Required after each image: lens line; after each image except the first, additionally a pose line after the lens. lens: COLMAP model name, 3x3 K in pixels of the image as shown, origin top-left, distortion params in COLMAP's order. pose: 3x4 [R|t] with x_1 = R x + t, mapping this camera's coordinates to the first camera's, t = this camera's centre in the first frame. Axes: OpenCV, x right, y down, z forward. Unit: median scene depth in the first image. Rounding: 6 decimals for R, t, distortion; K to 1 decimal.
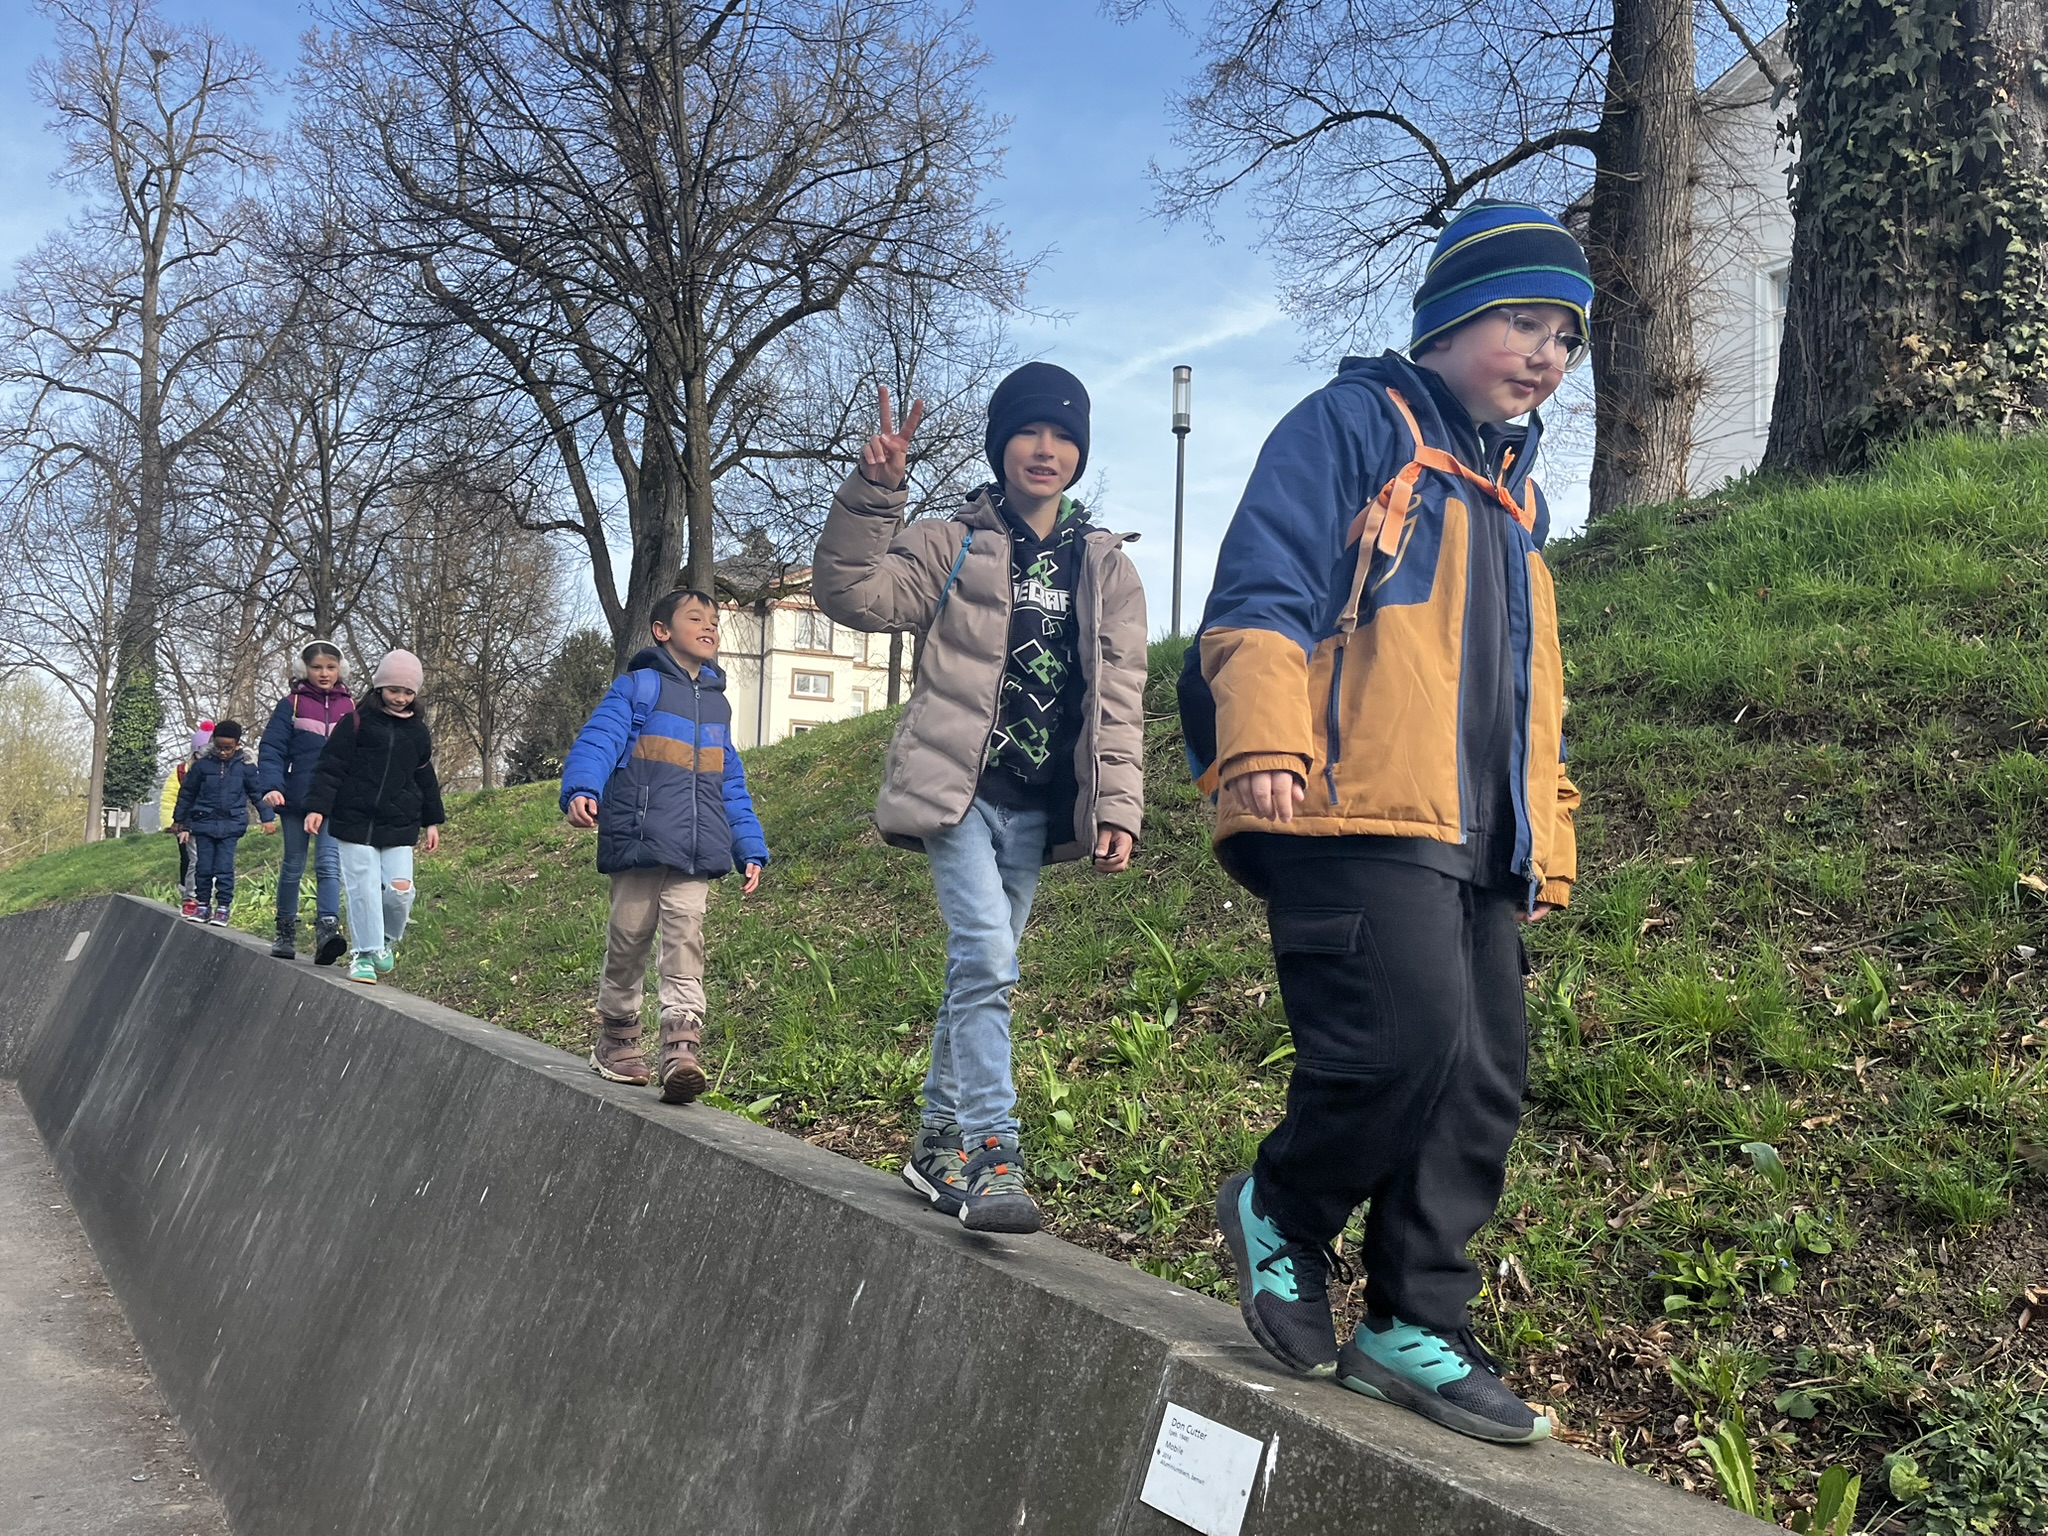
lens RADIAL K [[1562.4, 0, 1015.6], [0, 1562.4, 764.5], [0, 0, 1]] dist [0.054063, -0.094891]
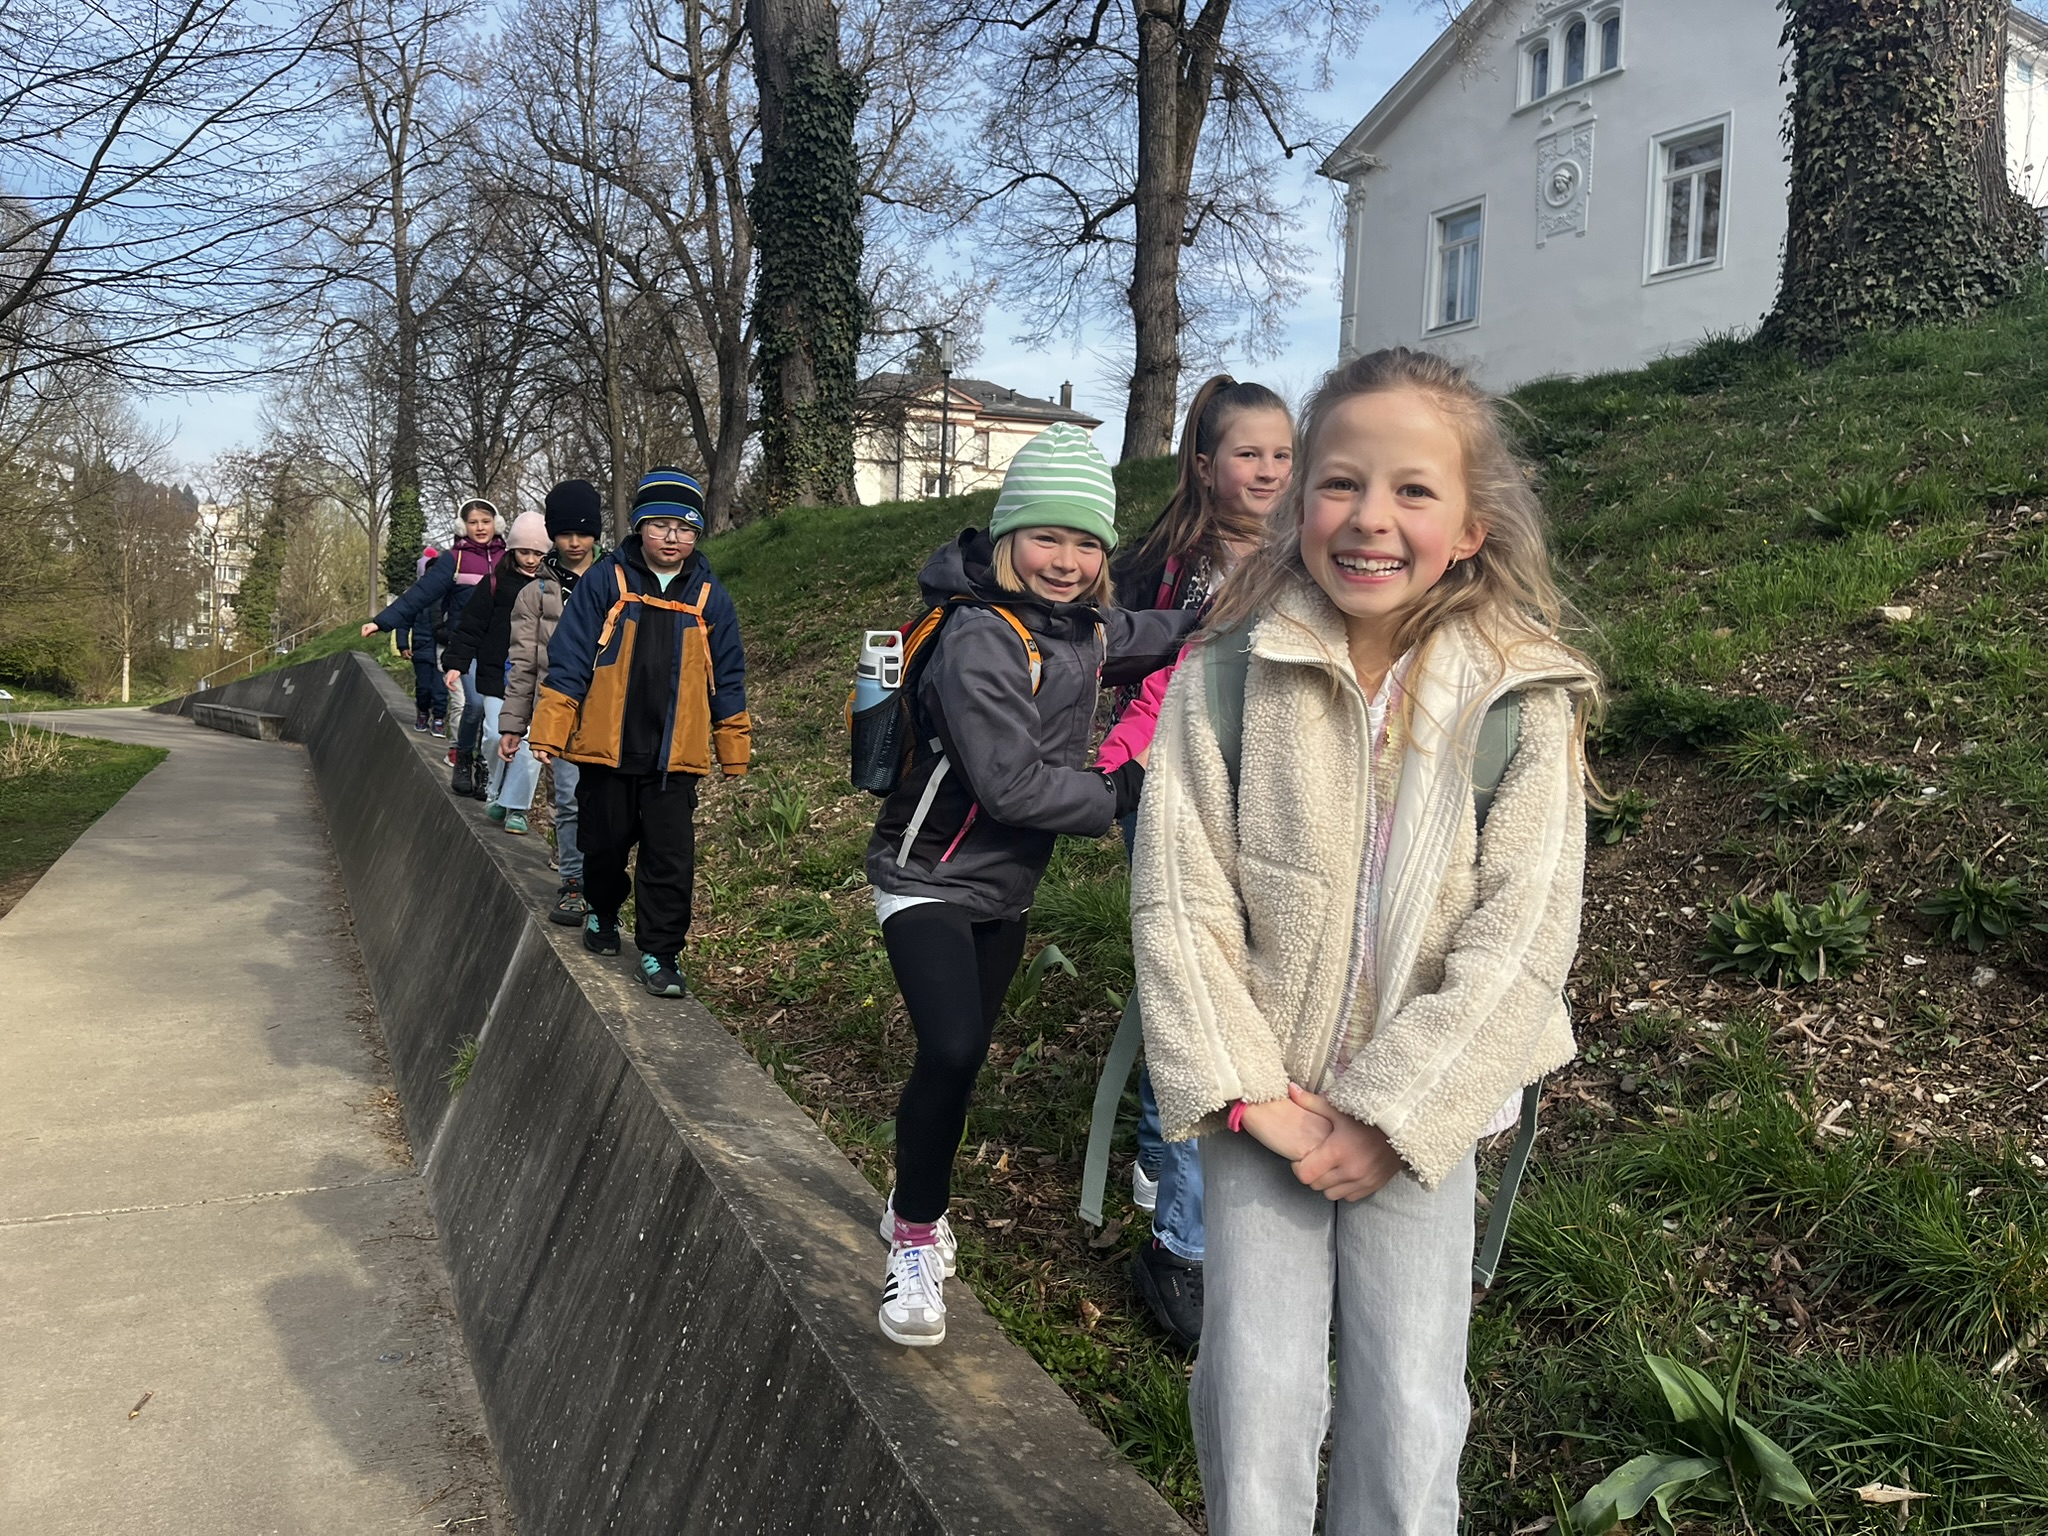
lens RADIAL K [[1562.4, 0, 1041.8], [0, 1562.4, 759.9], [0, 0, 1]] dist [0.054063, -0.094891]
pose [[0.987471, 0.018916, -0.156662, 0.195636], [0.003754, 0.989692, 0.143164, -0.020132], [0.157755, -0.141958, 0.977221, -0.265160]]
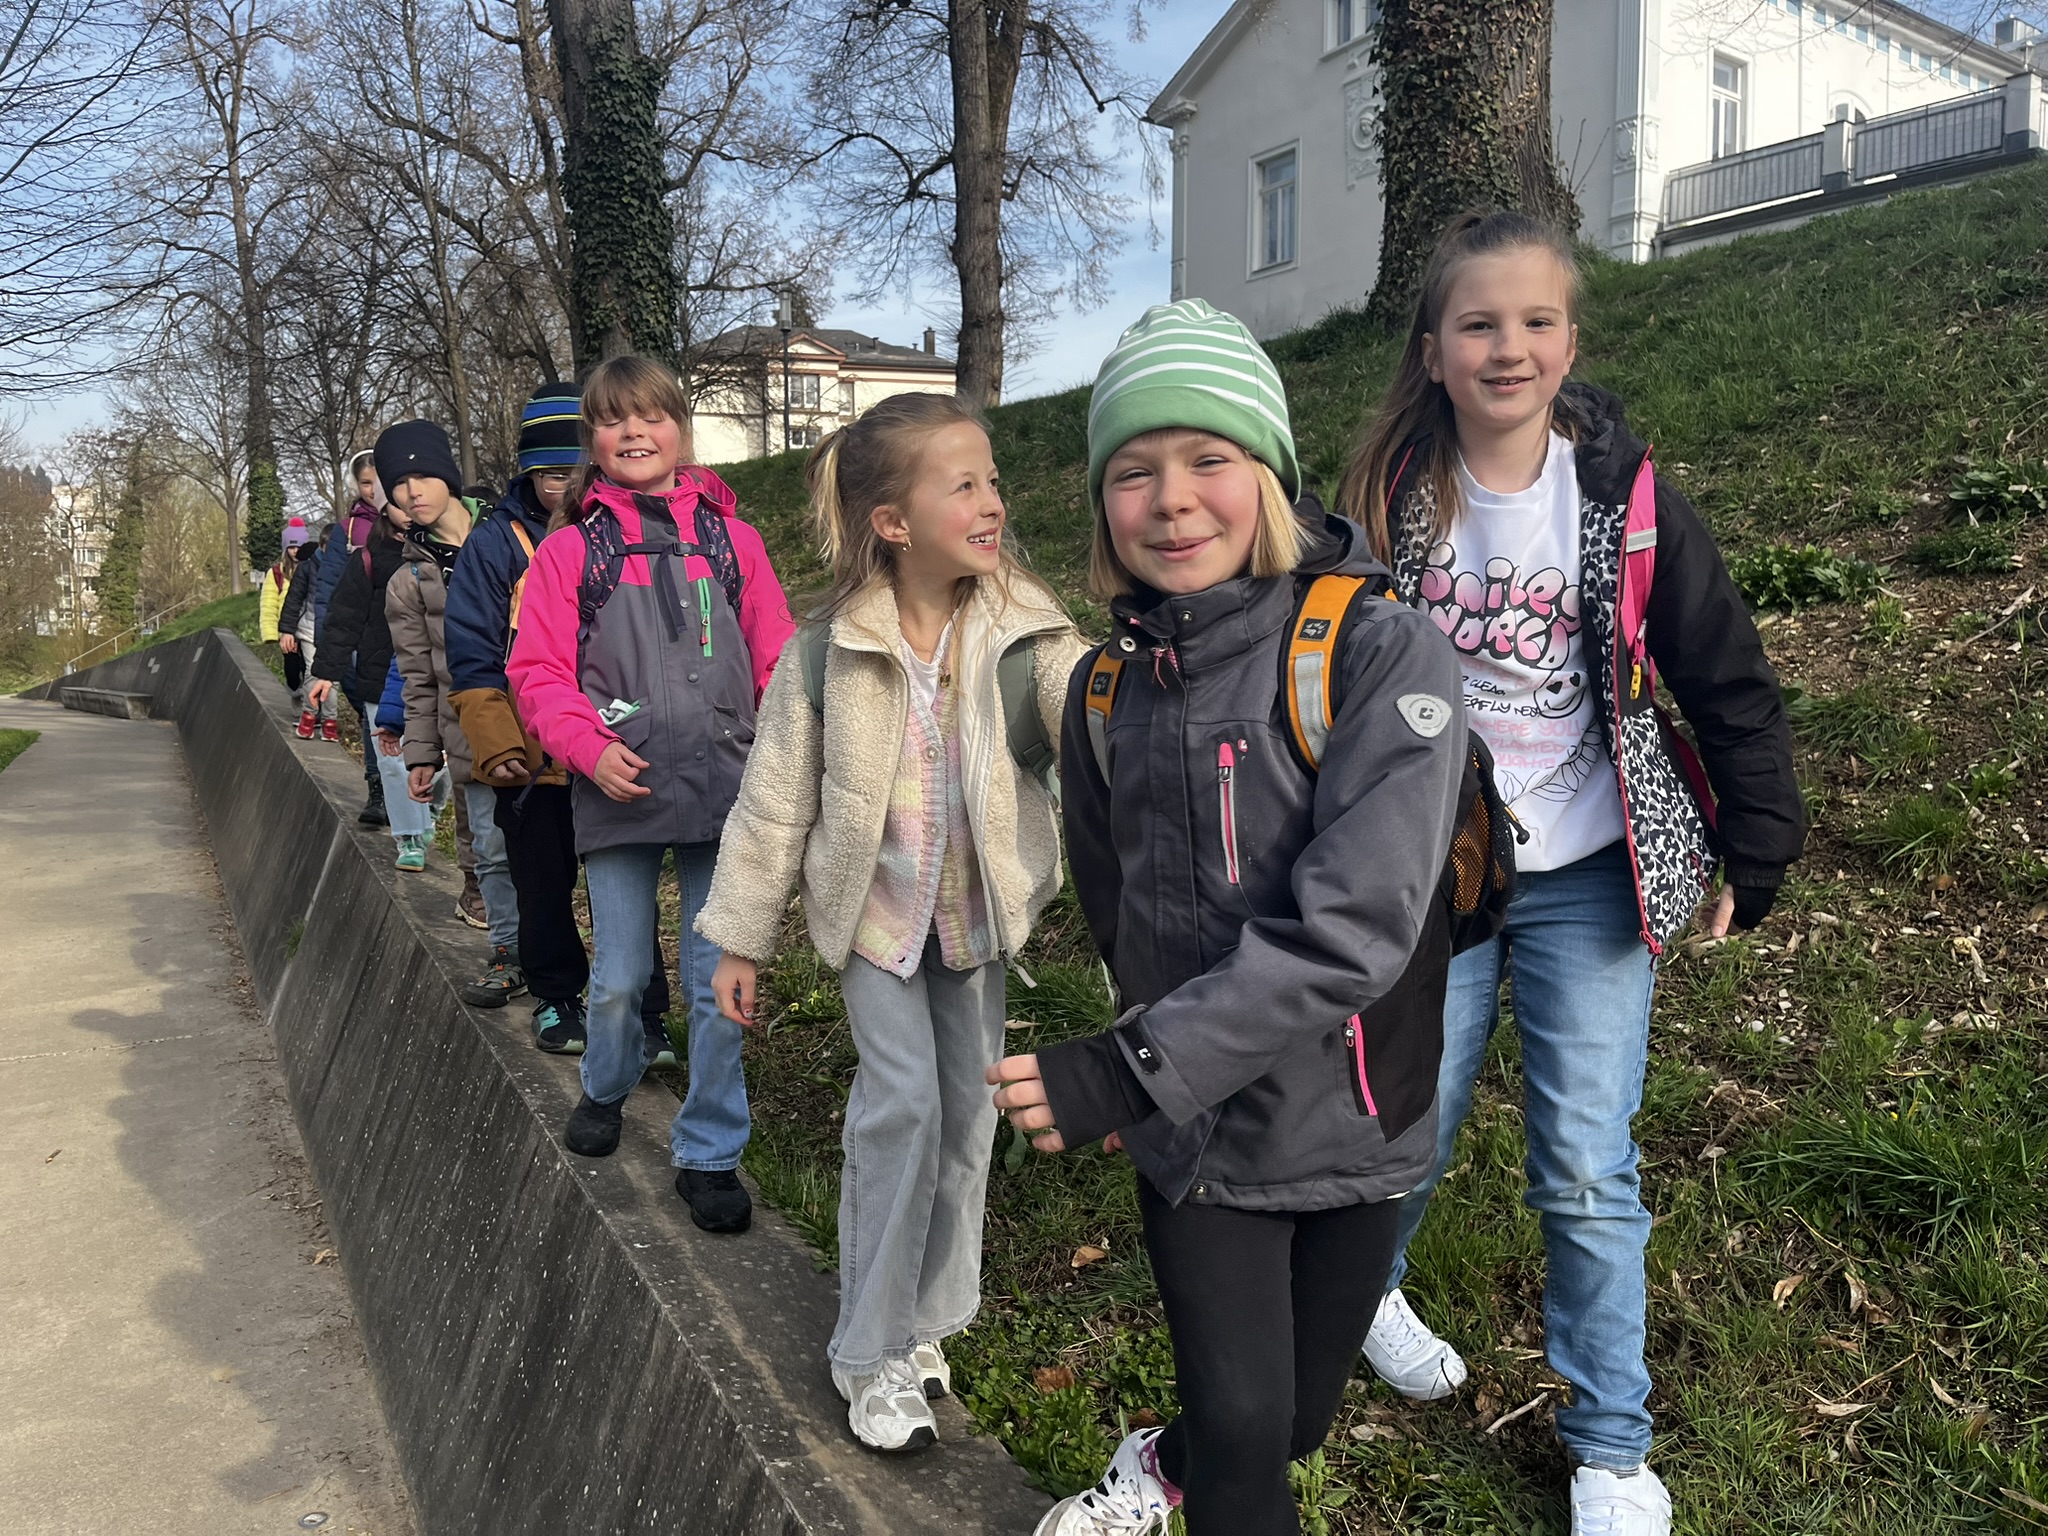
lens RADIAL K [[1562.4, 0, 1023.5], [0, 1562.4, 782.3], [0, 0, 1]] dist [0.054063, -0.094891]
pose [[0.994142, -0.023768, -0.105438, 0.220341], [0.043815, 0.980394, 0.192114, -0.021633], [0.098805, -0.195609, 0.975692, -0.297263]]
